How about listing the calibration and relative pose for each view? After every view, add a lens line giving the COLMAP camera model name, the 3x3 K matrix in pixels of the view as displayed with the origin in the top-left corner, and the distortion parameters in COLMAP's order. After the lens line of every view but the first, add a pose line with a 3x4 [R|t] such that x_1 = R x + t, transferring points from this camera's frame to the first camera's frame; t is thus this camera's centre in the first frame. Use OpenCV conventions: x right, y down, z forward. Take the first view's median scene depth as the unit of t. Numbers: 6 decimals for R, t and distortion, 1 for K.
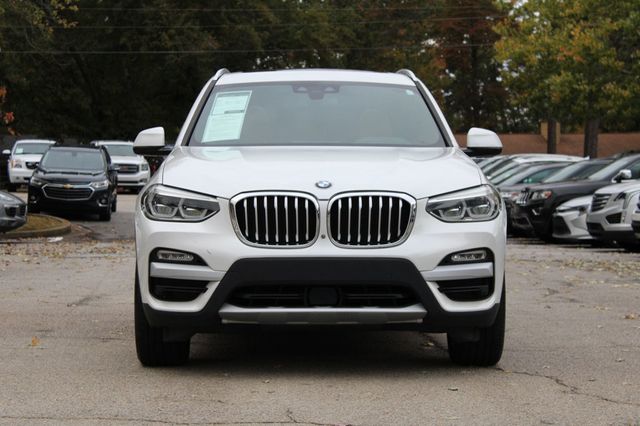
lens RADIAL K [[1582.0, 0, 319.7], [0, 1582.0, 210.4], [0, 0, 1]] dist [0.006303, 0.000000]
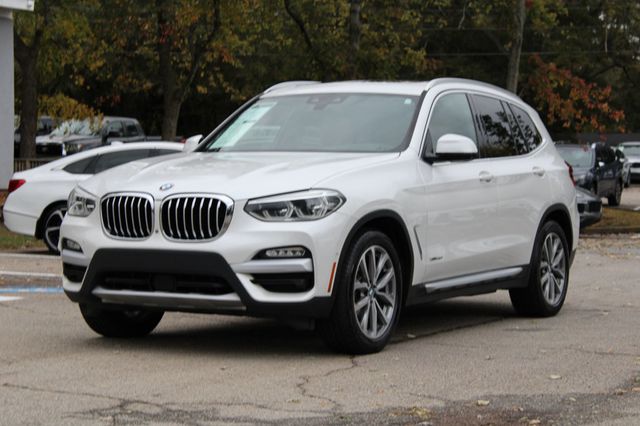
lens RADIAL K [[1582.0, 0, 318.4], [0, 1582.0, 214.6], [0, 0, 1]] dist [0.006303, 0.000000]
pose [[0.881702, 0.018326, -0.471451, 0.650414], [-0.015669, 0.999832, 0.009562, -0.008806], [0.471546, -0.001044, 0.881841, 0.026899]]
